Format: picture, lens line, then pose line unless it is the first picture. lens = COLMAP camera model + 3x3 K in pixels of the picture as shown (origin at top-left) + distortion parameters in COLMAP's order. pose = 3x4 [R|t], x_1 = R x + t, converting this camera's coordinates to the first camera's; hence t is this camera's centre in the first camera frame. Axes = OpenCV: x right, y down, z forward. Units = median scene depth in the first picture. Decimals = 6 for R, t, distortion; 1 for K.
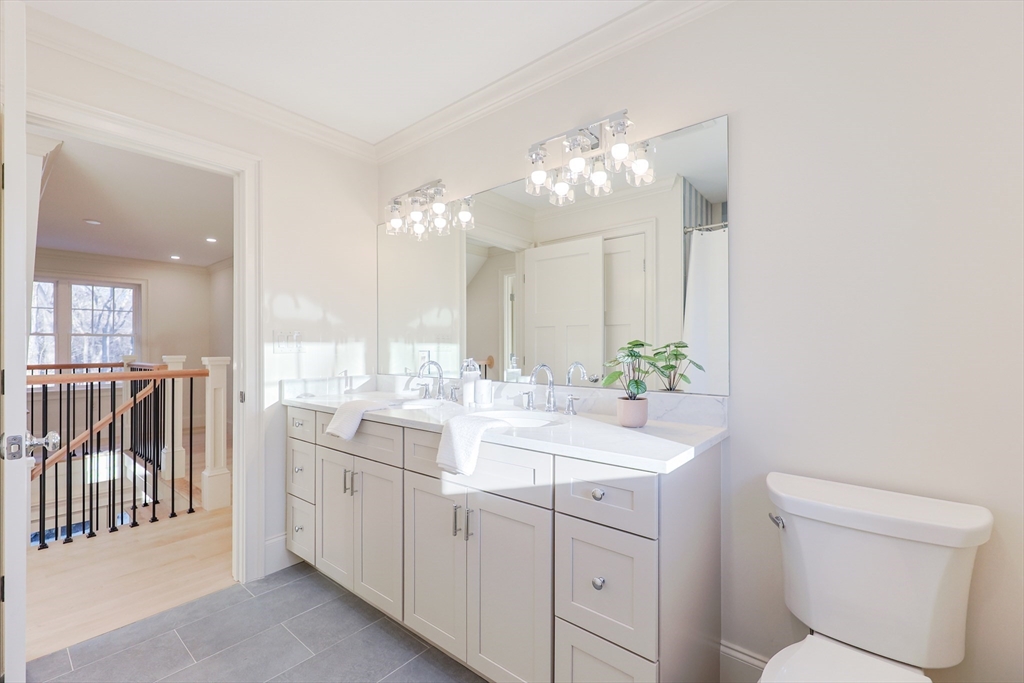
lens RADIAL K [[437.3, 0, 512.0], [0, 437.3, 341.5], [0, 0, 1]] dist [-0.001311, -0.000135]
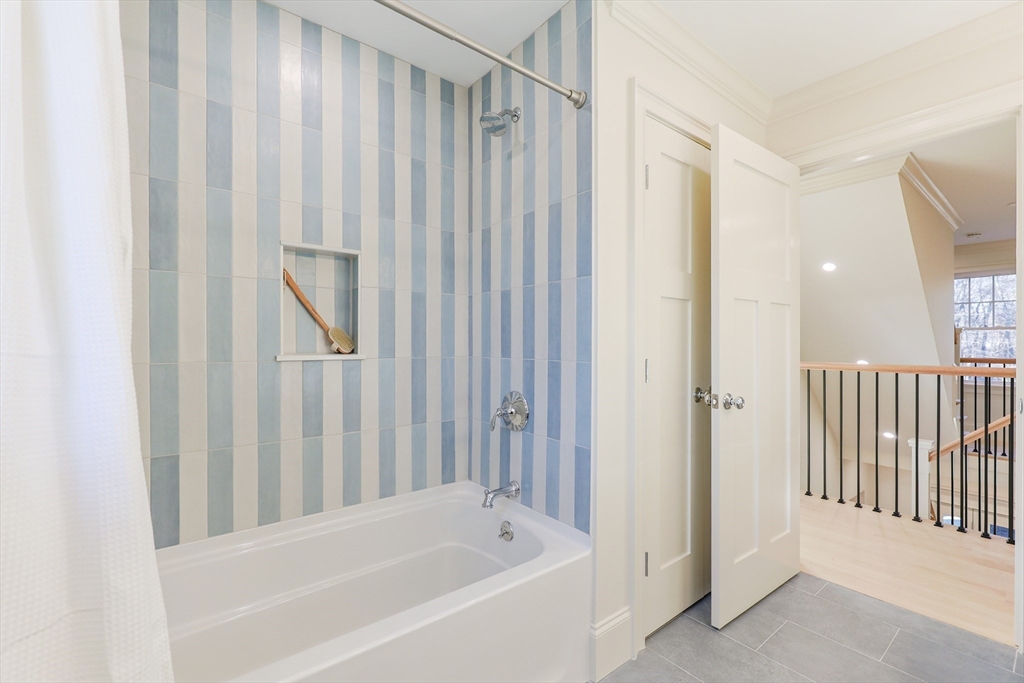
lens RADIAL K [[437.3, 0, 512.0], [0, 437.3, 341.5], [0, 0, 1]] dist [-0.001311, -0.000135]
pose [[-0.201454, 0.002758, -0.979494, 0.196173], [0.010254, 0.999947, 0.000707, 0.002317], [0.979444, -0.009902, -0.201472, 0.189468]]
